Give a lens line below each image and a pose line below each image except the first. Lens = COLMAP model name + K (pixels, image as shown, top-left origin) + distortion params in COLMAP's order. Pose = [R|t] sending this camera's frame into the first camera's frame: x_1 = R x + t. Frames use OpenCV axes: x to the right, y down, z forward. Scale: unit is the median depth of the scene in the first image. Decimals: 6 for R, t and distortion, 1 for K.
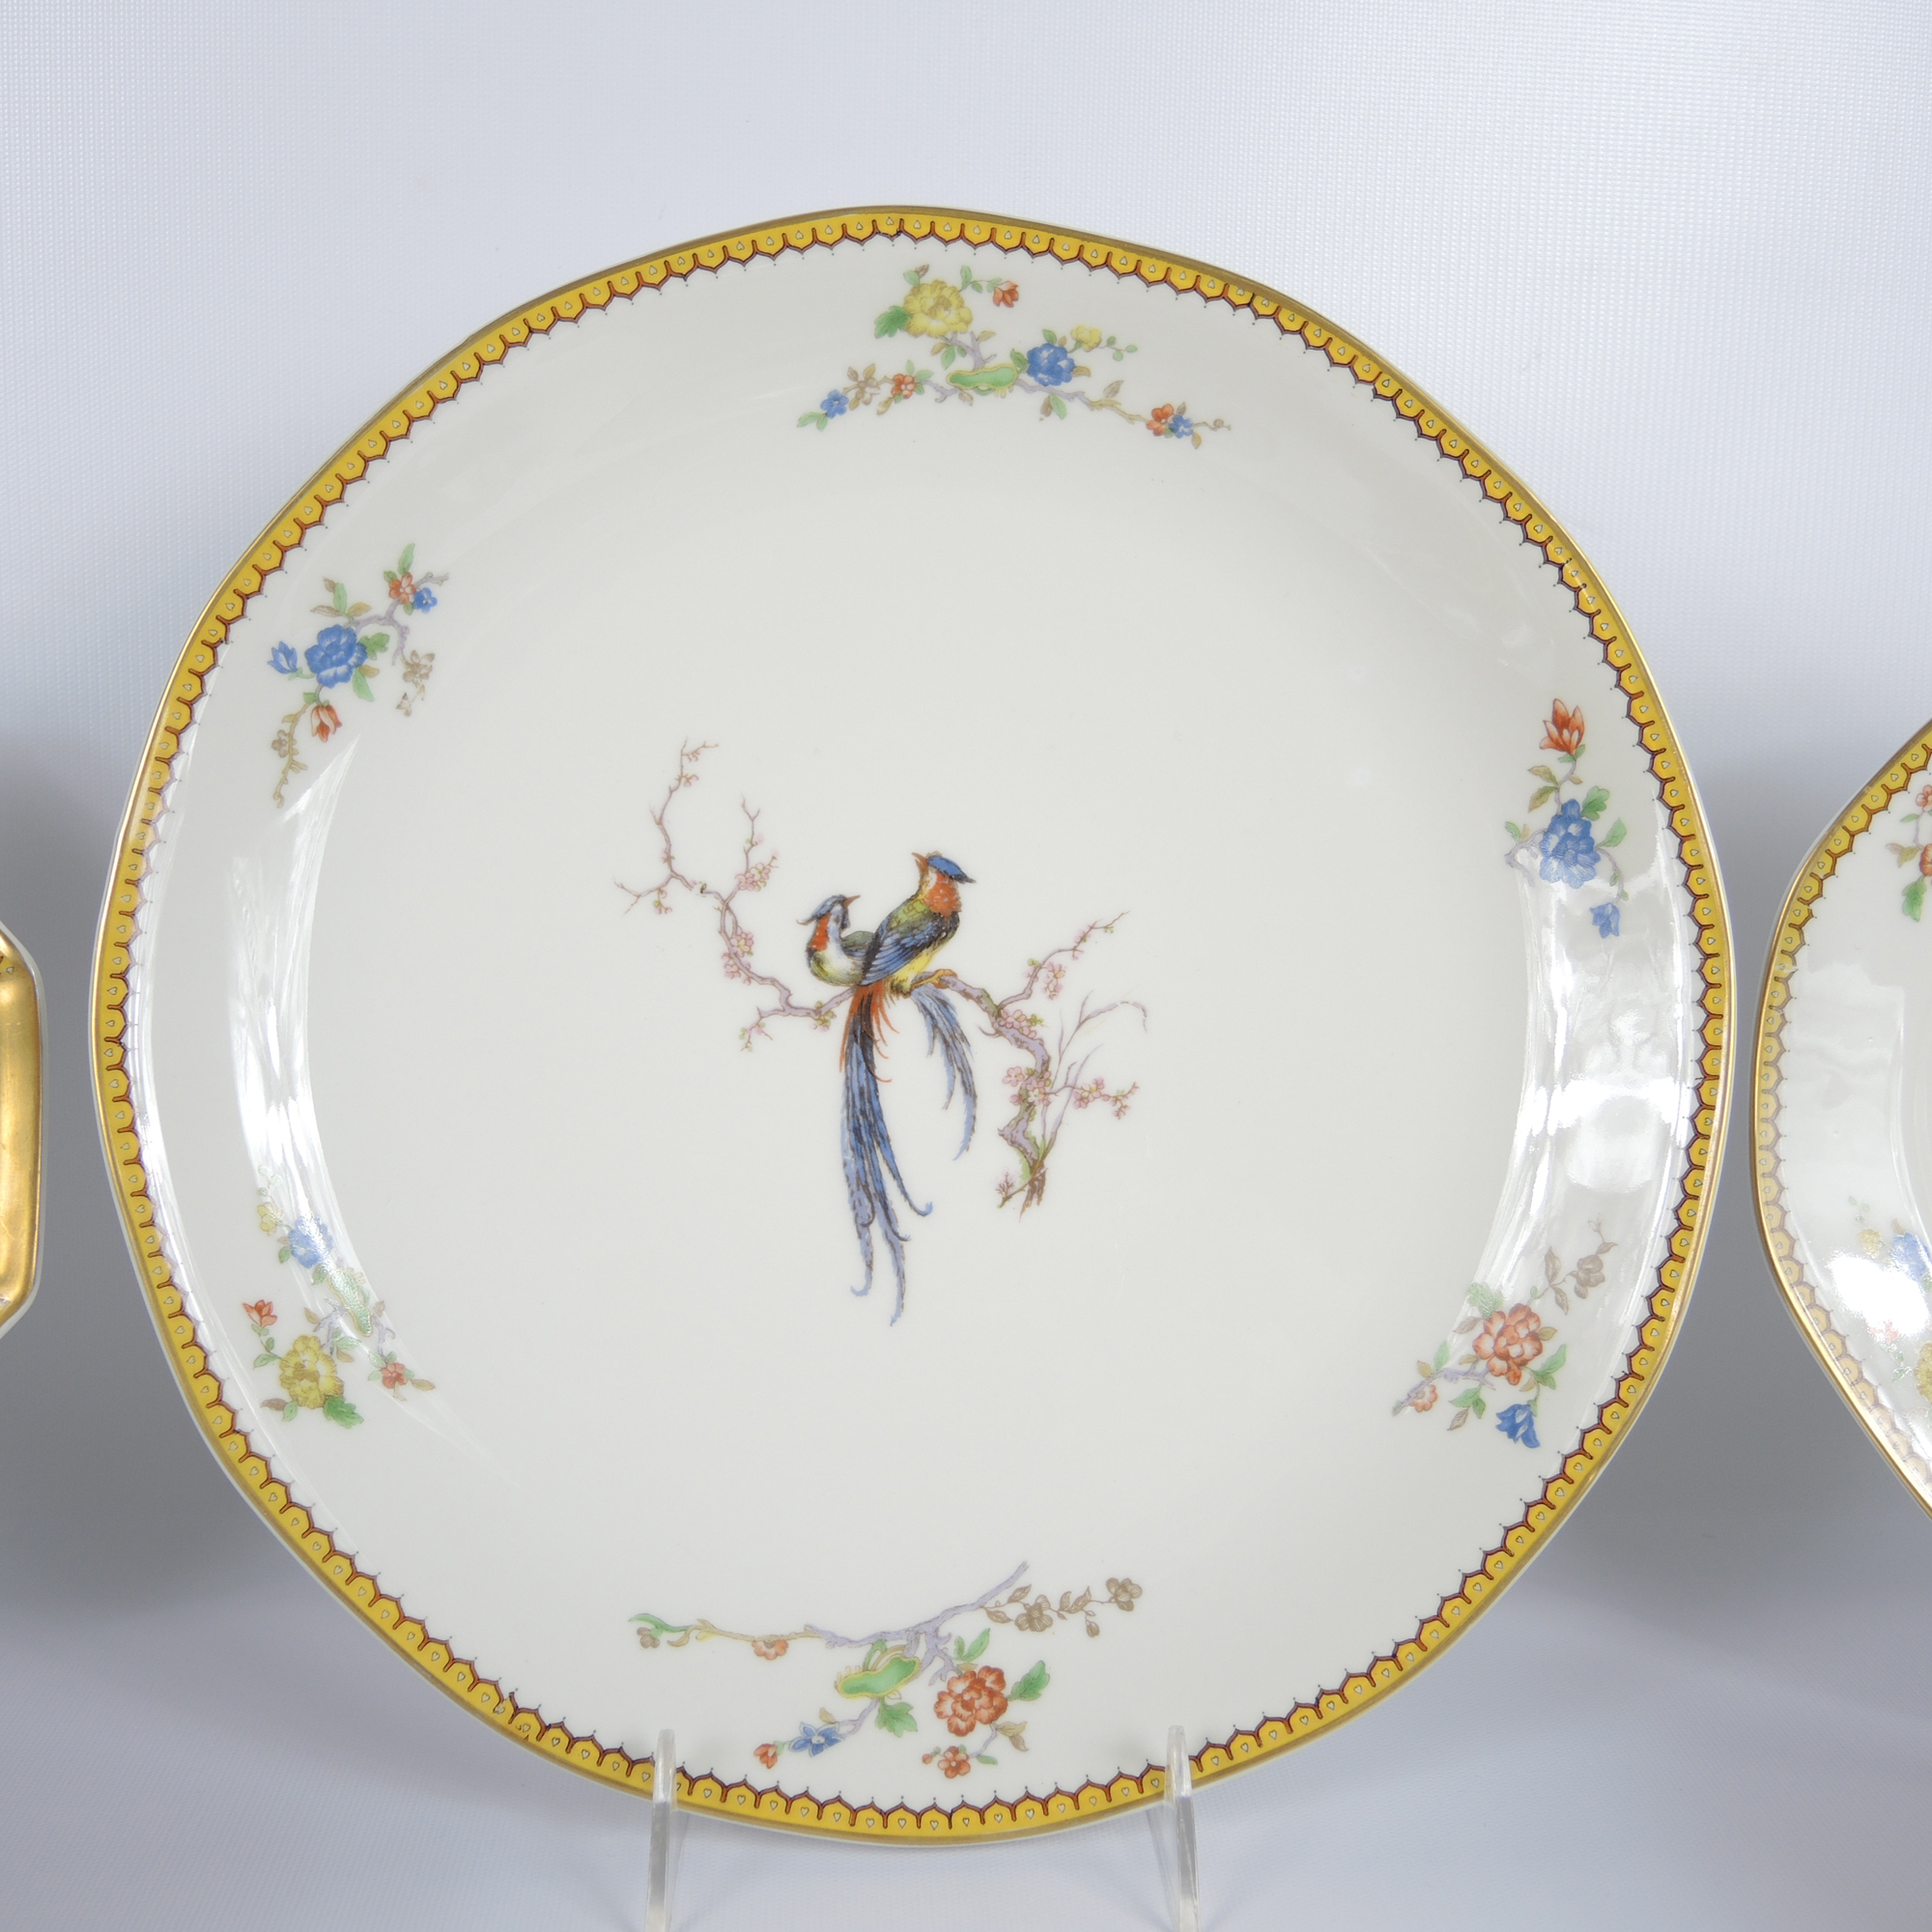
lens RADIAL K [[2293.9, 0, 966.0], [0, 2293.9, 966.0], [0, 0, 1]] dist [0.002514, 0.018558]
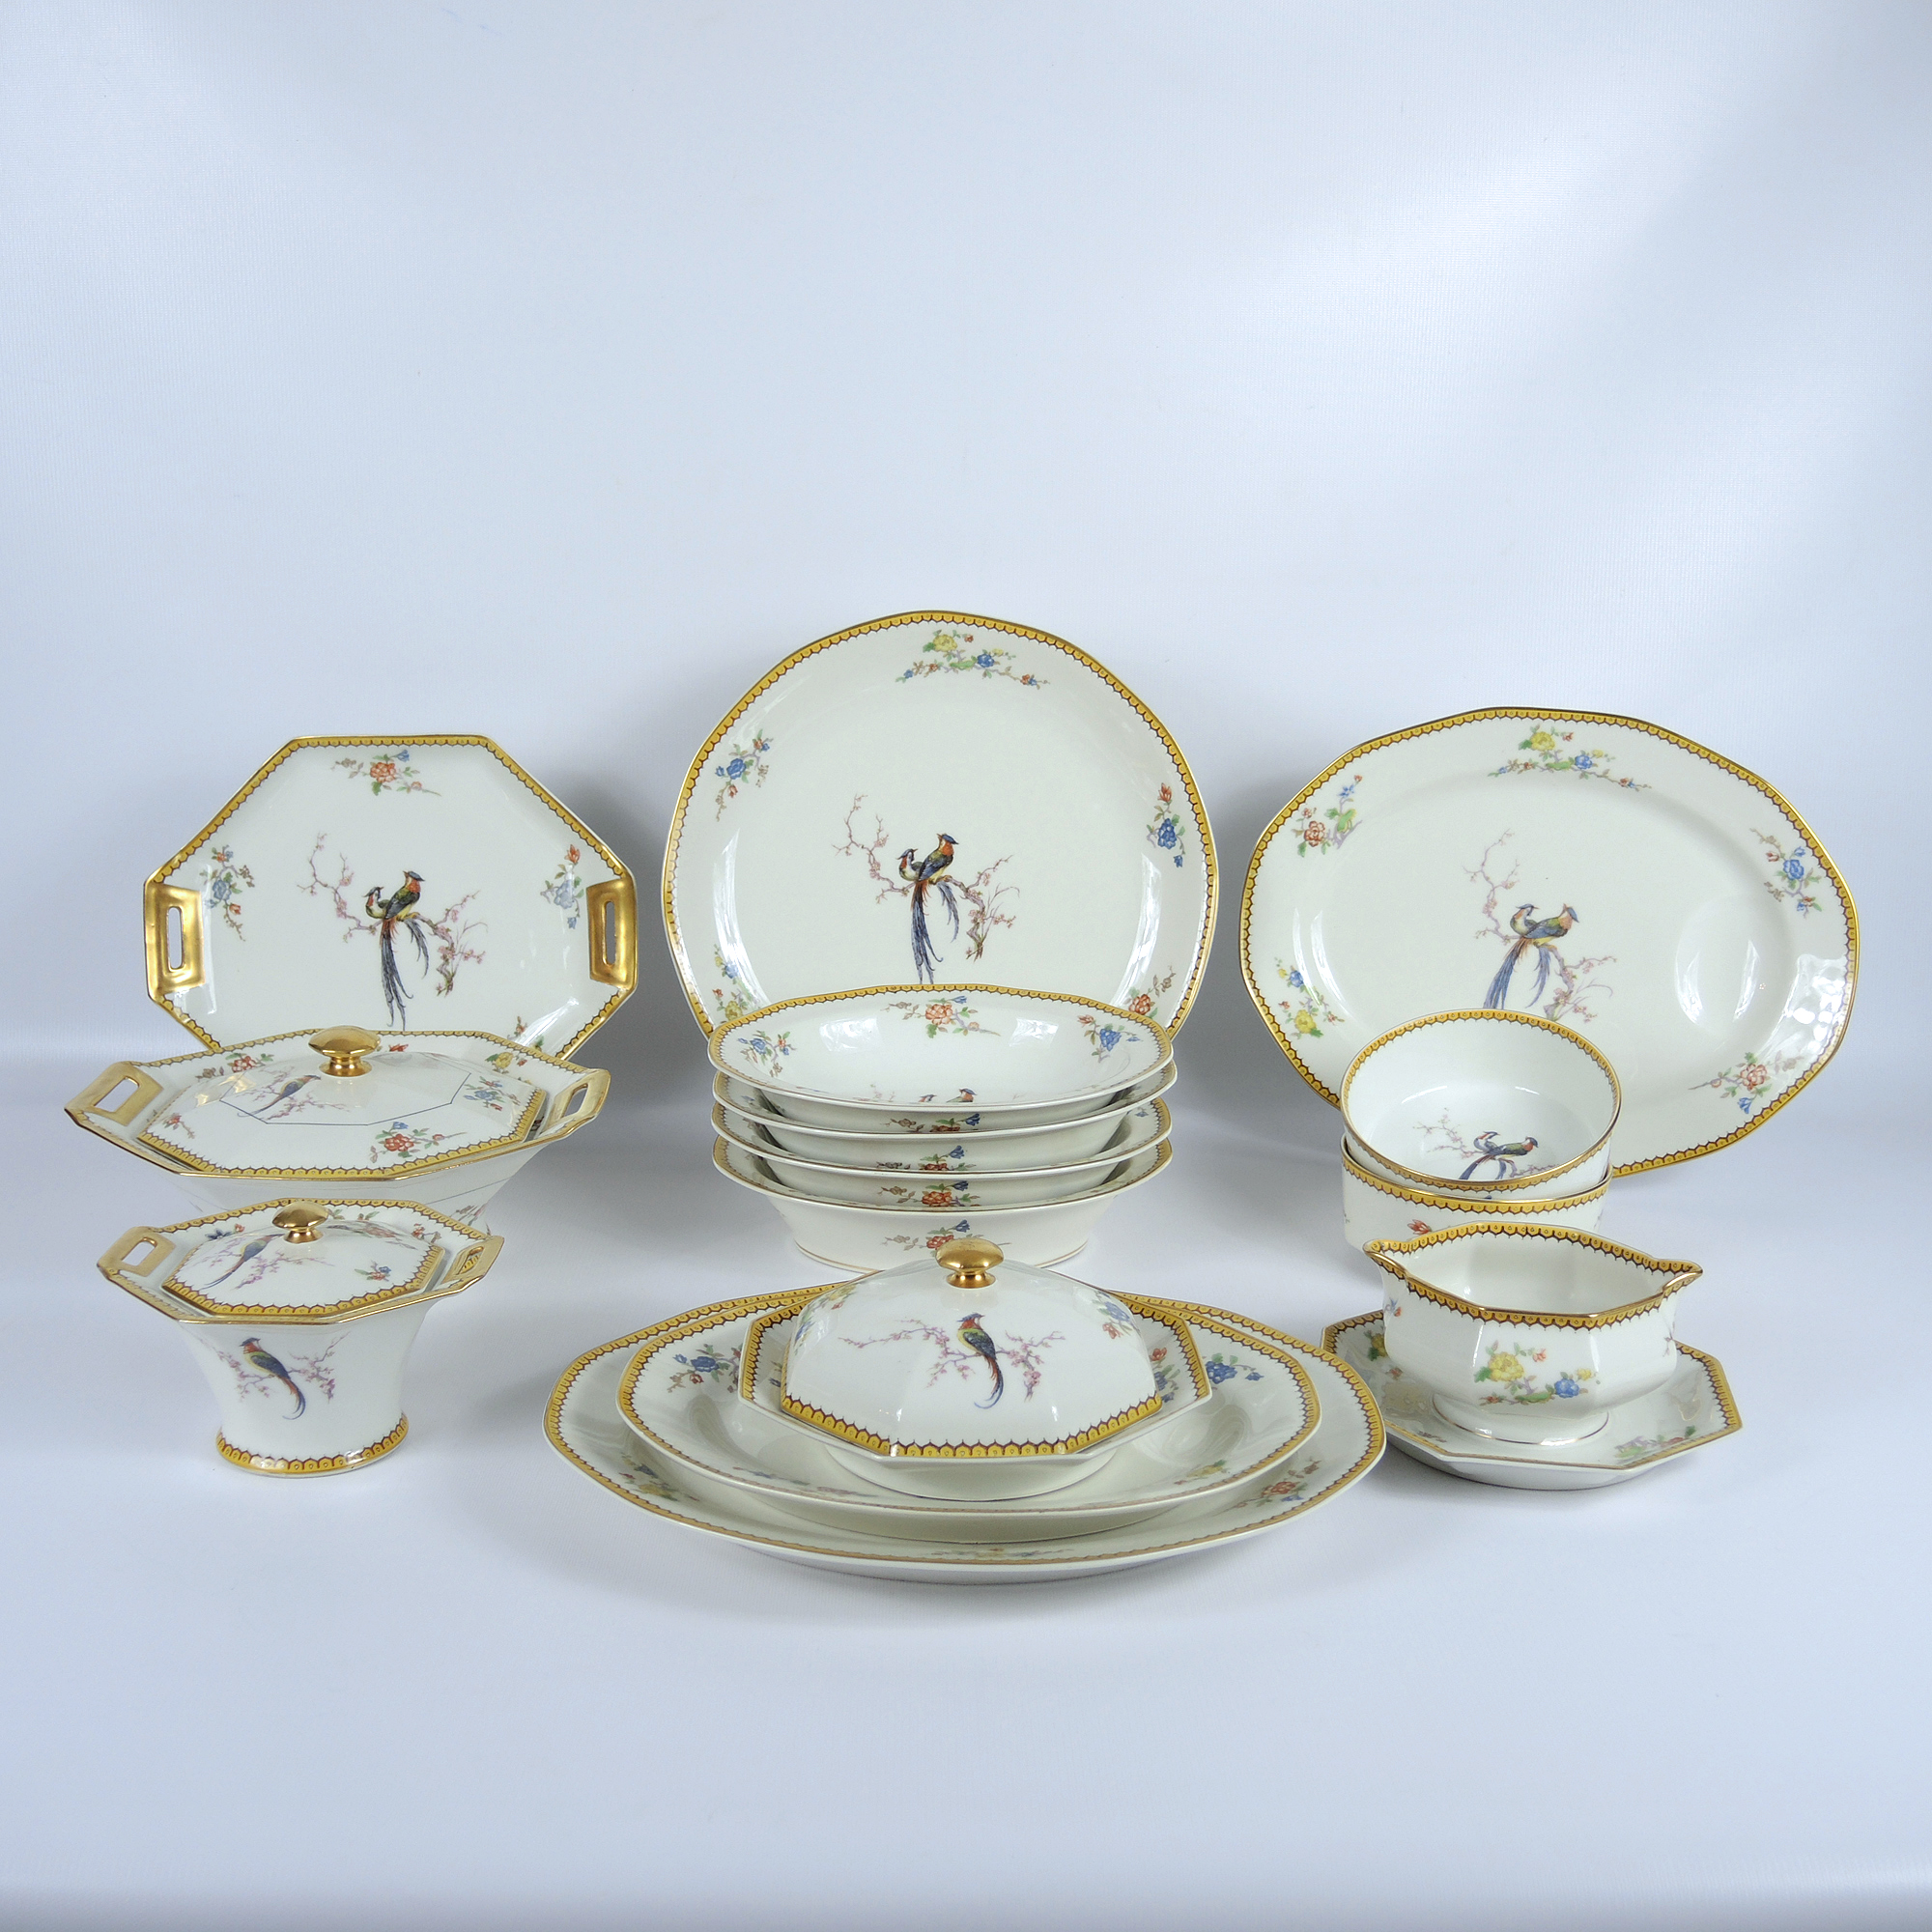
lens RADIAL K [[2372.5, 0, 966.0], [0, 2372.5, 966.0], [0, 0, 1]] dist [-0.005504, 0.003411]
pose [[0.998887, 0.007648, -0.046533, 0.151004], [-0.001366, 0.991038, 0.133570, -0.280372], [0.047137, -0.133358, 0.989946, -1.922596]]
